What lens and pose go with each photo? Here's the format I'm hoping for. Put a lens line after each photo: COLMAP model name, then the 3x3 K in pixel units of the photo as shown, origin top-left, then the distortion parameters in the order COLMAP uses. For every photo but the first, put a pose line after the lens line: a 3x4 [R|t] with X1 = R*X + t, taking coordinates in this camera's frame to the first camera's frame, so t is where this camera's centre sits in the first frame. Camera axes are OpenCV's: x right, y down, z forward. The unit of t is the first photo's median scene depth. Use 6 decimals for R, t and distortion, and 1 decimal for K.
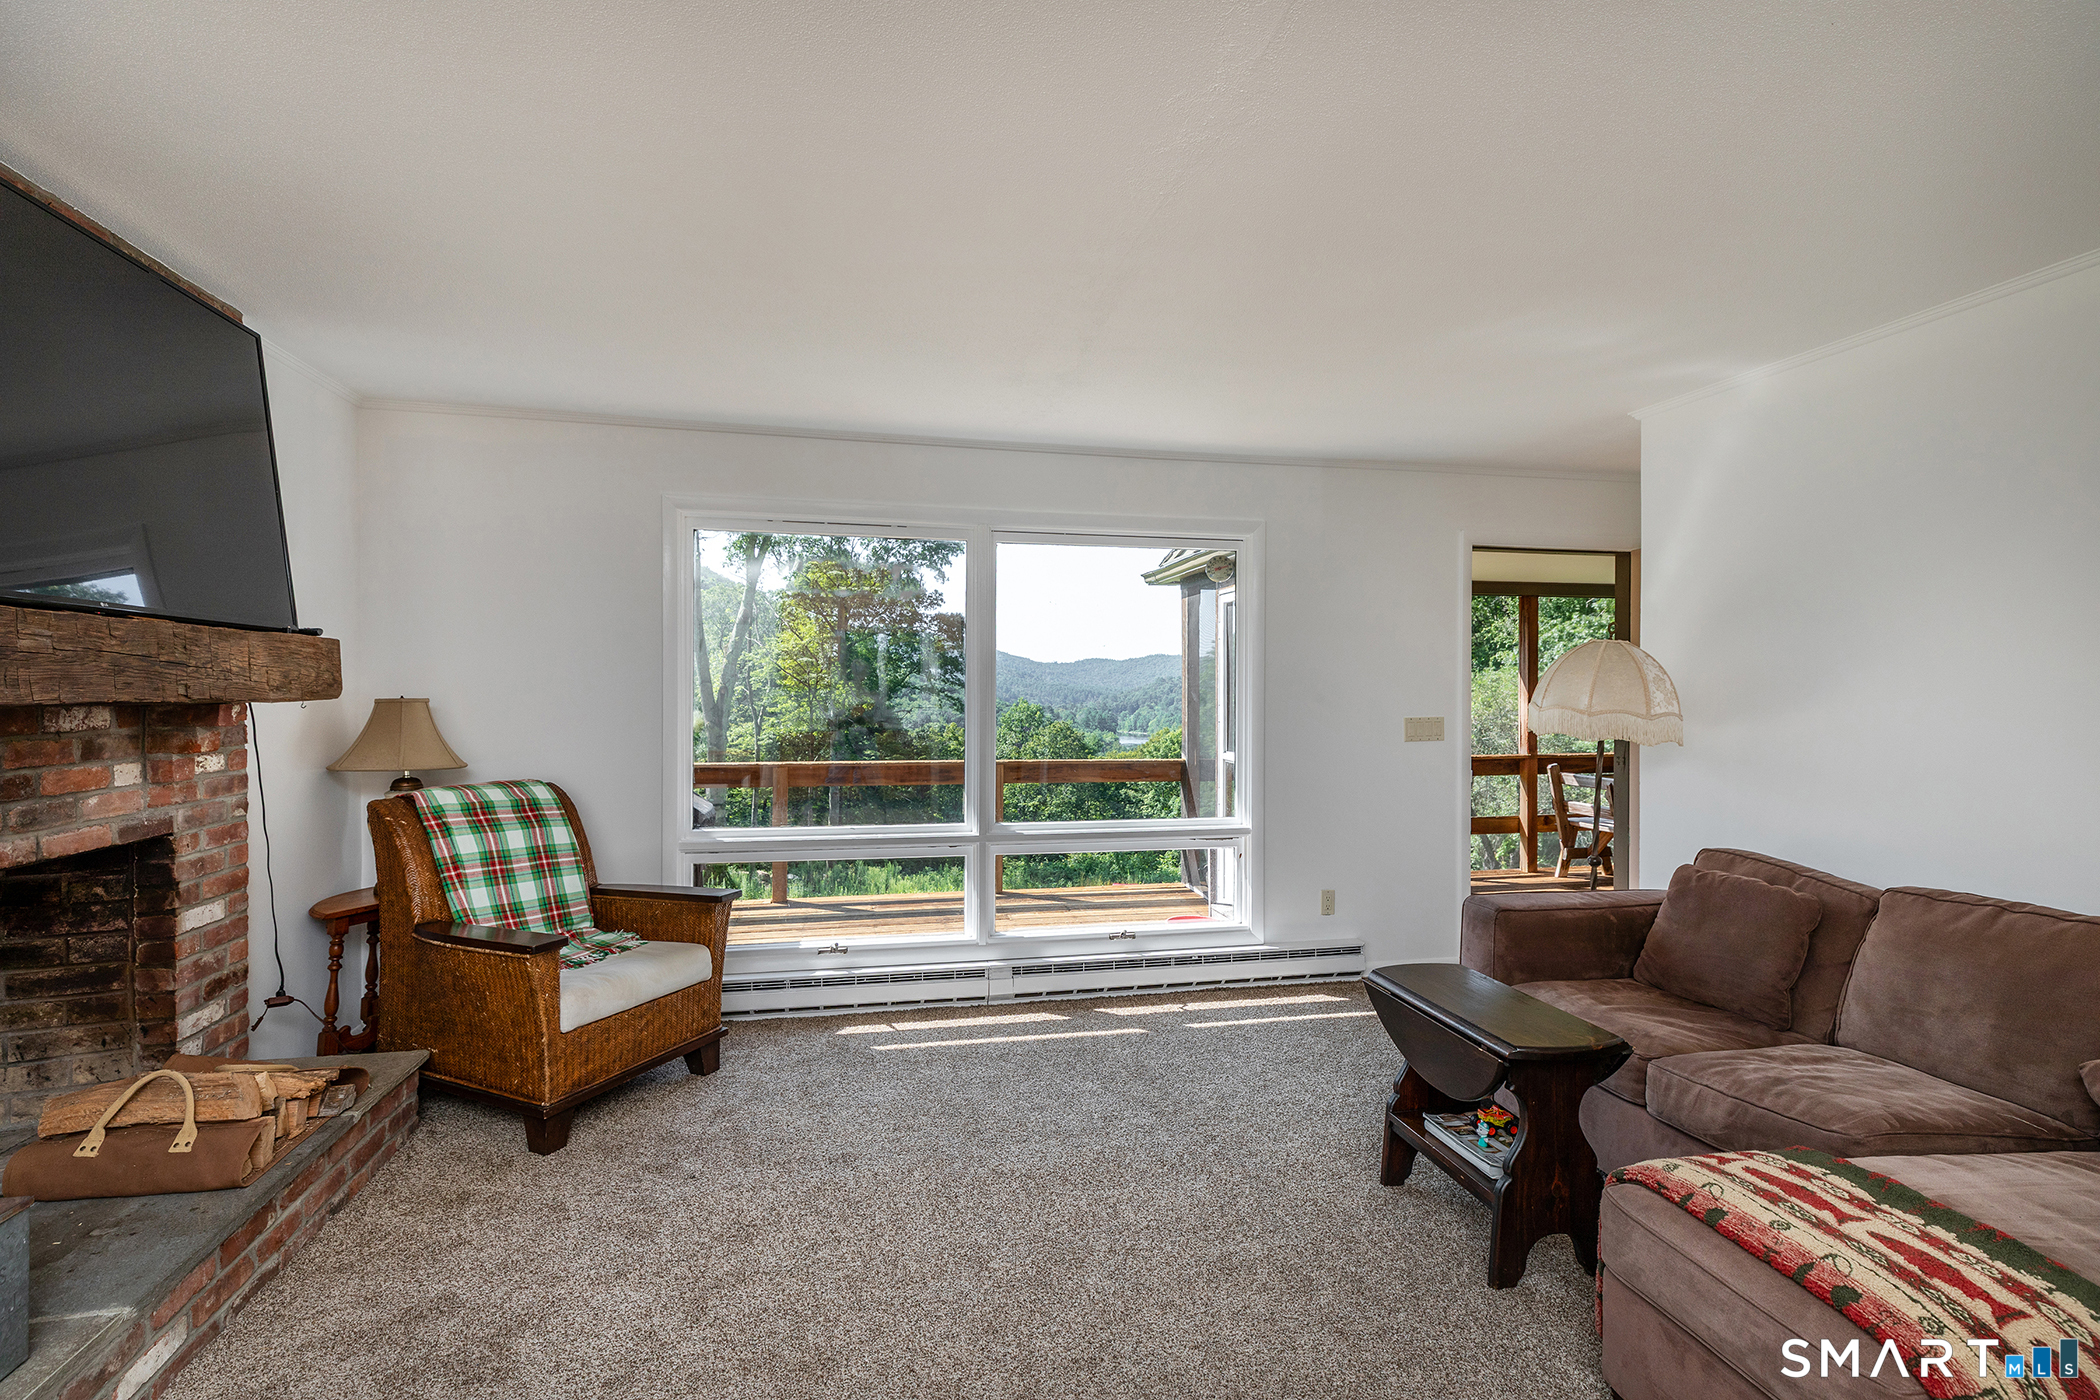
lens RADIAL K [[945.8, 0, 1059.3], [0, 945.8, 702.9], [0, 0, 1]] dist [0.008052, -0.003351]
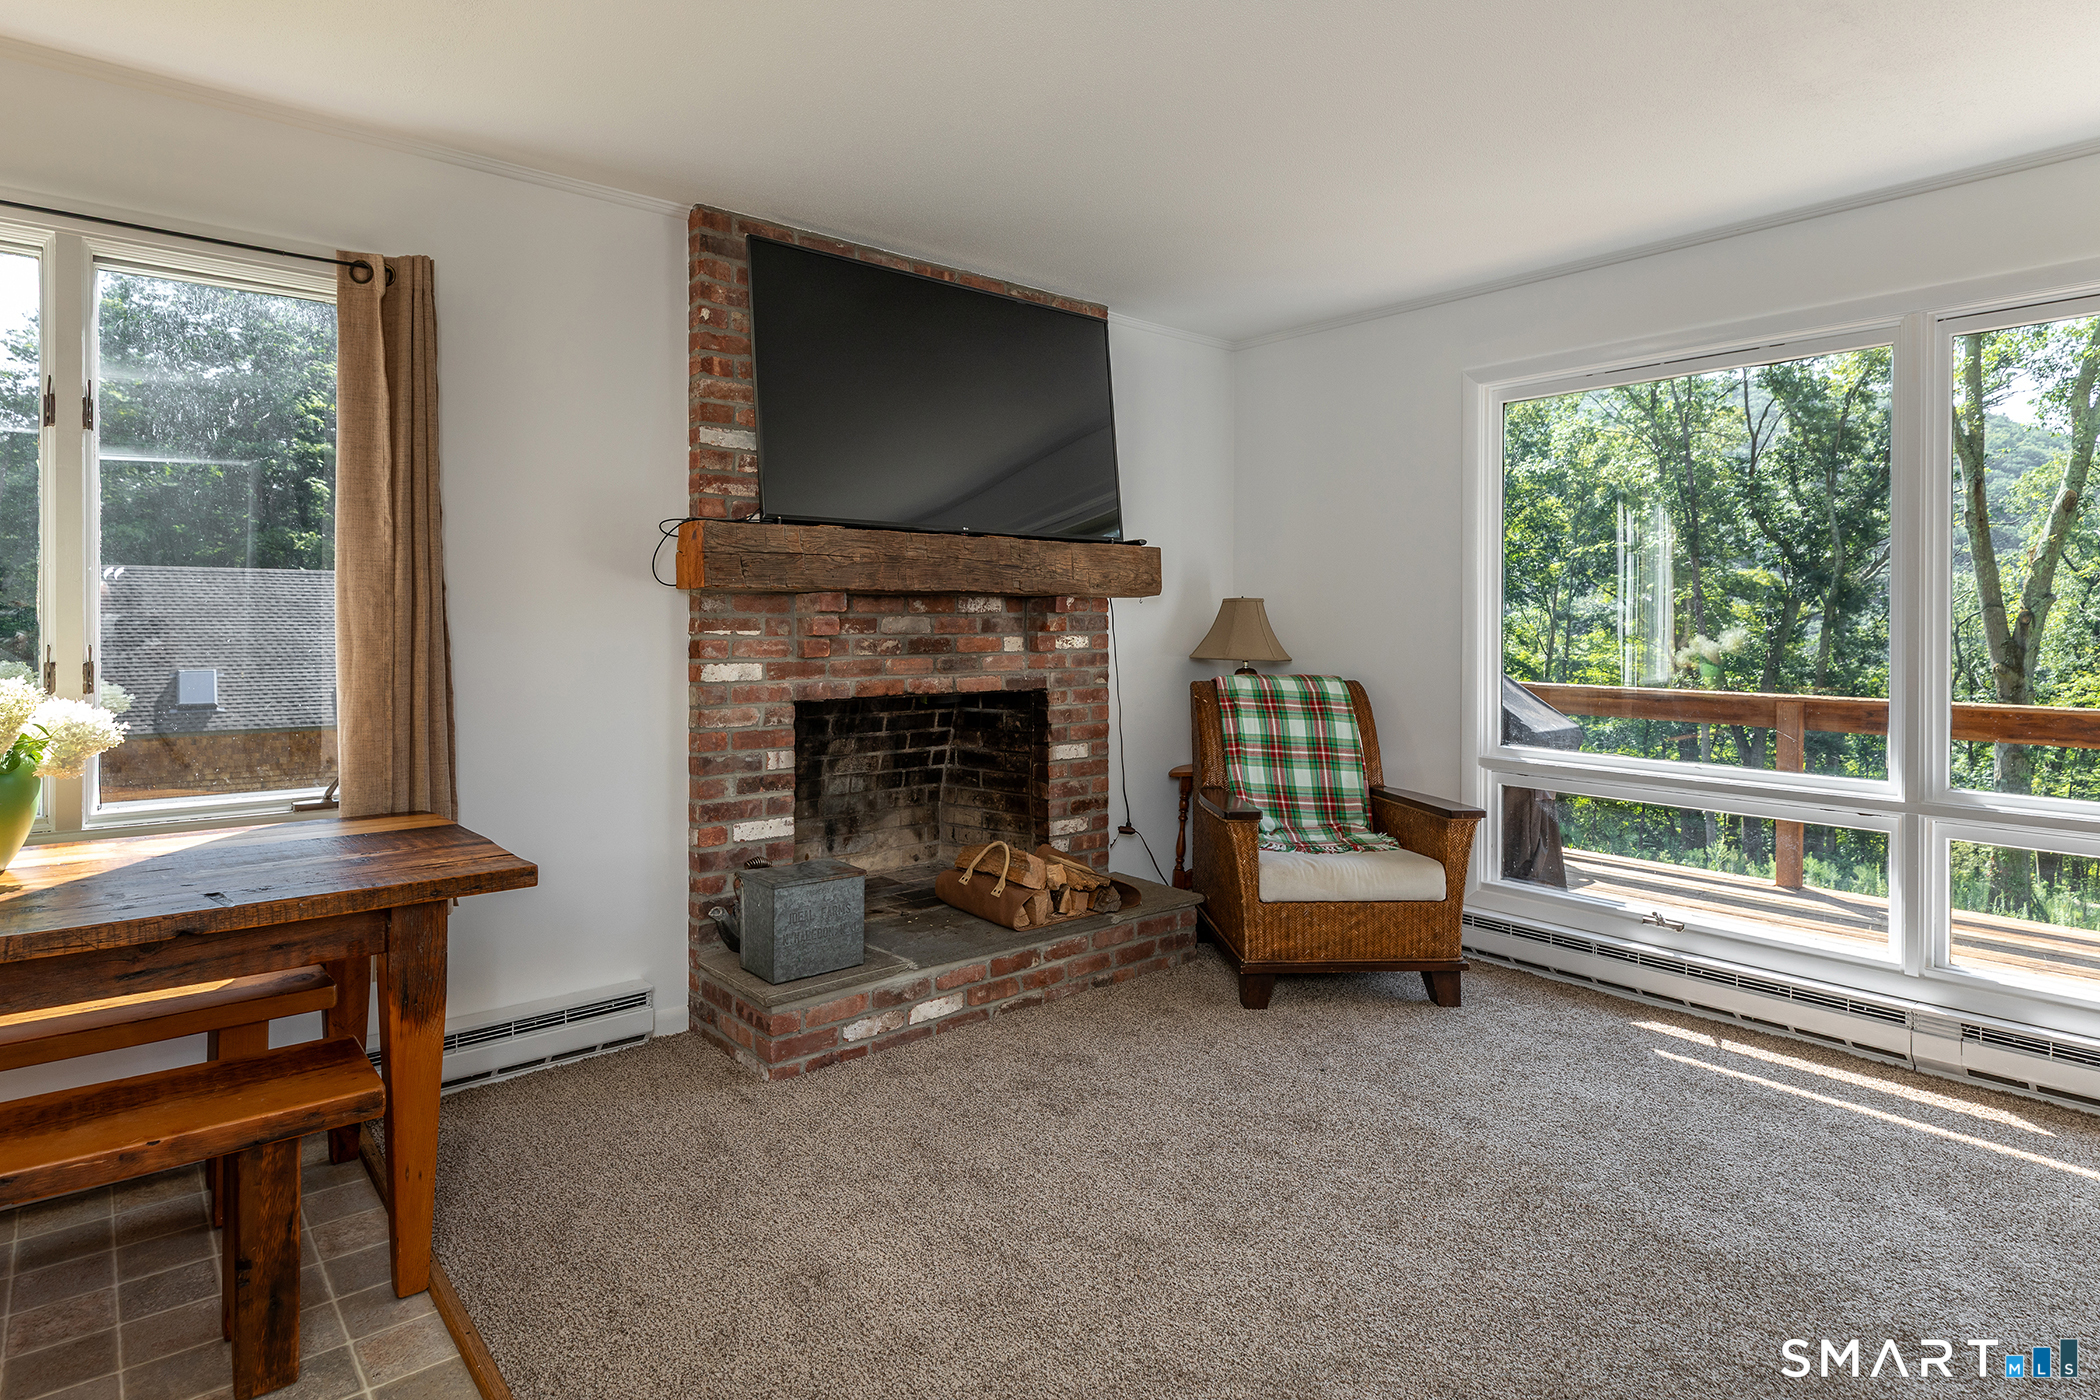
lens RADIAL K [[1129.6, 0, 1001.8], [0, 1129.6, 621.4], [0, 0, 1]] dist [0.002848, -0.004009]
pose [[0.444504, -0.002288, -0.895774, 0.433392], [-0.010174, 0.999919, -0.007602, 0.039434], [0.895719, 0.012493, 0.444445, 0.146964]]
